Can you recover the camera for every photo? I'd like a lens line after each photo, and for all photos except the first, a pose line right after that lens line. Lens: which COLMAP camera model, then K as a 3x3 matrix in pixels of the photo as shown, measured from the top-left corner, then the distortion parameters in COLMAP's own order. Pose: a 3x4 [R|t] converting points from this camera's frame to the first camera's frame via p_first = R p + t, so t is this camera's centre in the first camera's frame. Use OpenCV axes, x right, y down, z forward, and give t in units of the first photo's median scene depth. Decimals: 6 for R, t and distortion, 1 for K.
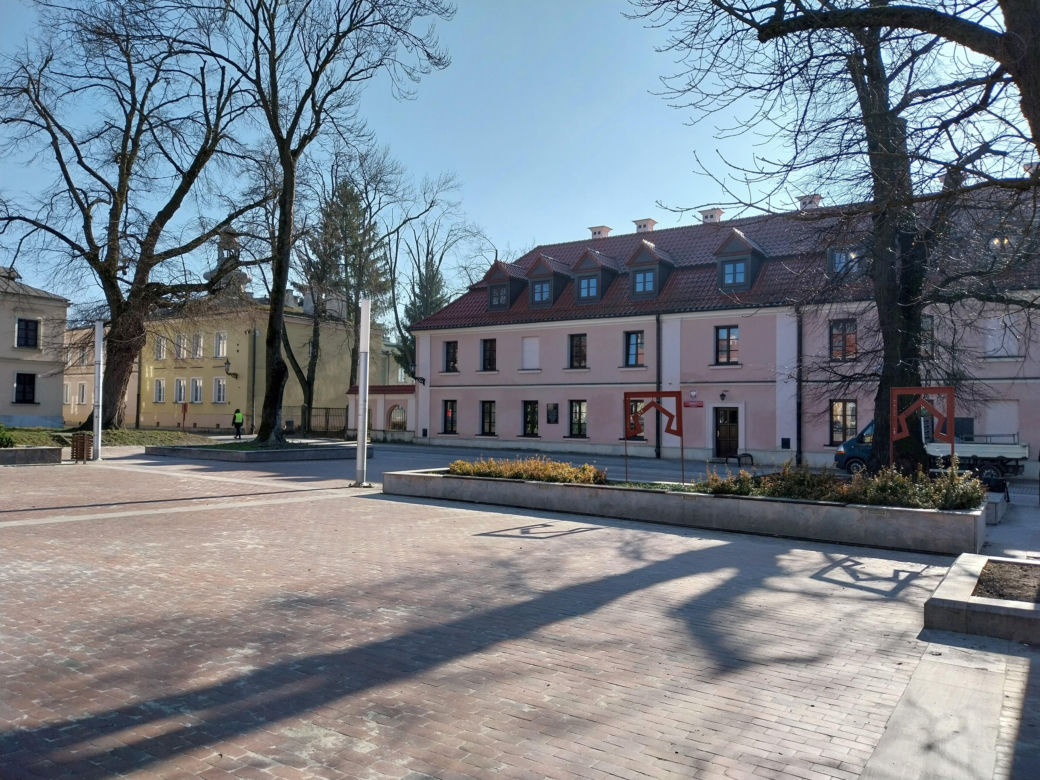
lens RADIAL K [[778.6, 0, 521.1], [0, 778.6, 386.5], [0, 0, 1]] dist [0.062304, -0.089744]
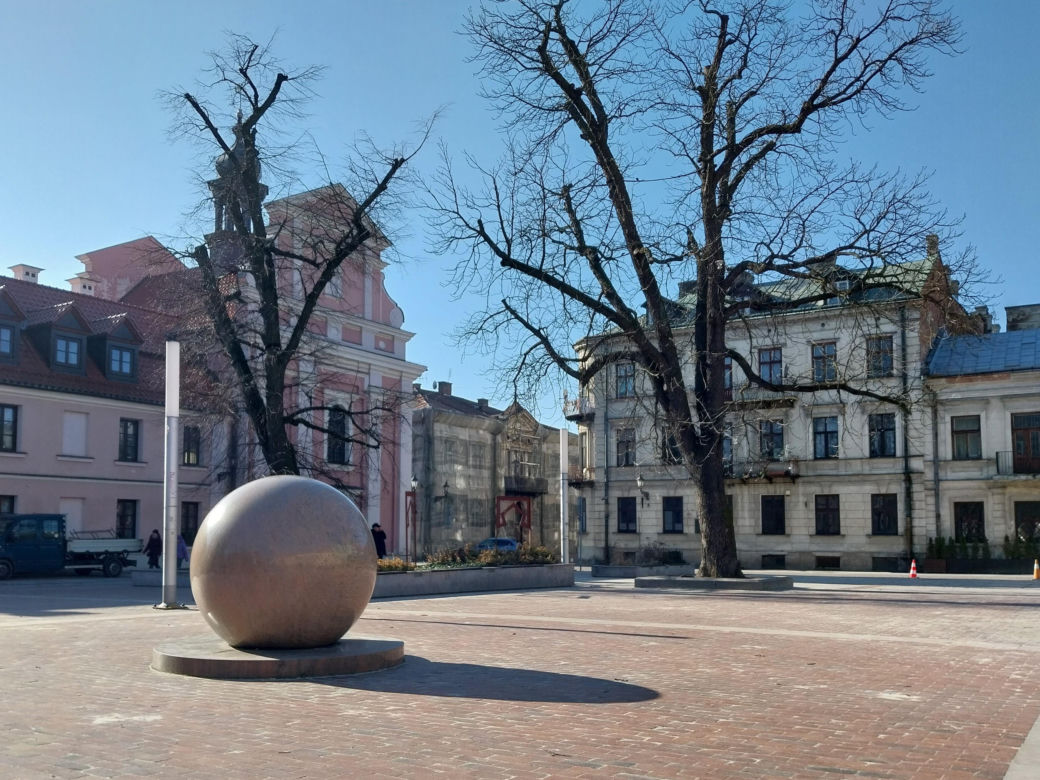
lens RADIAL K [[956.1, 0, 470.3], [0, 956.1, 461.2], [0, 0, 1]] dist [0.045039, 0.000000]
pose [[0.008496, 0.055715, 0.998411, -0.474967], [-0.043184, 0.997536, -0.055299, 0.009075], [-0.999031, -0.042646, 0.010881, 0.326433]]
